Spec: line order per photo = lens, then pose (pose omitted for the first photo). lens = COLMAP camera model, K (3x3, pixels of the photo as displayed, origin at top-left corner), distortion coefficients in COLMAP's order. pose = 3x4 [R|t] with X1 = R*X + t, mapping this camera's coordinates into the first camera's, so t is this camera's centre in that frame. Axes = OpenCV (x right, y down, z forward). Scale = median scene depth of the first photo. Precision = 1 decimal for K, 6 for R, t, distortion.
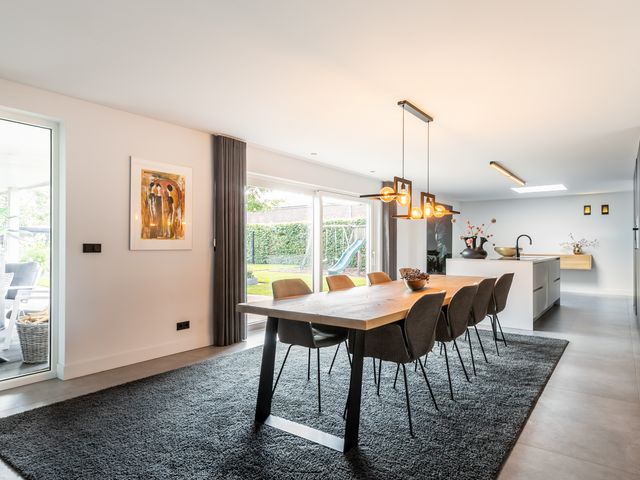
lens RADIAL K [[387.8, 0, 319.6], [0, 387.8, 243.4], [0, 0, 1]] dist [-0.000041, 0.000474]
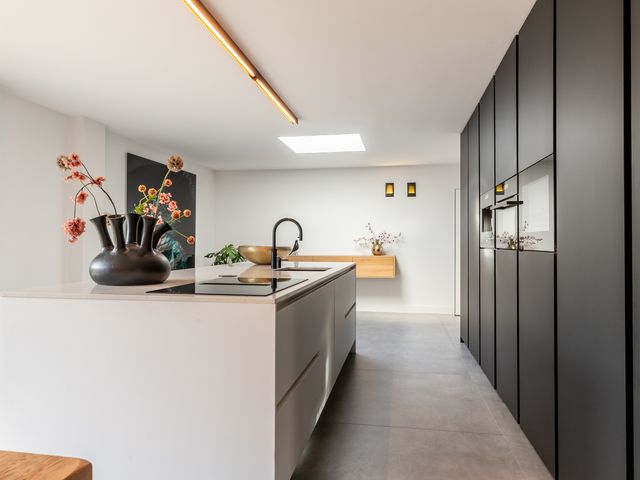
lens RADIAL K [[398.5, 0, 320.4], [0, 398.5, 239.8], [0, 0, 1]] dist [0.000743, 0.000015]
pose [[0.891125, 0.002123, 0.453752, 0.273608], [-0.001946, 0.999998, -0.000856, 0.002216], [-0.453753, -0.000120, 0.891128, 0.445388]]
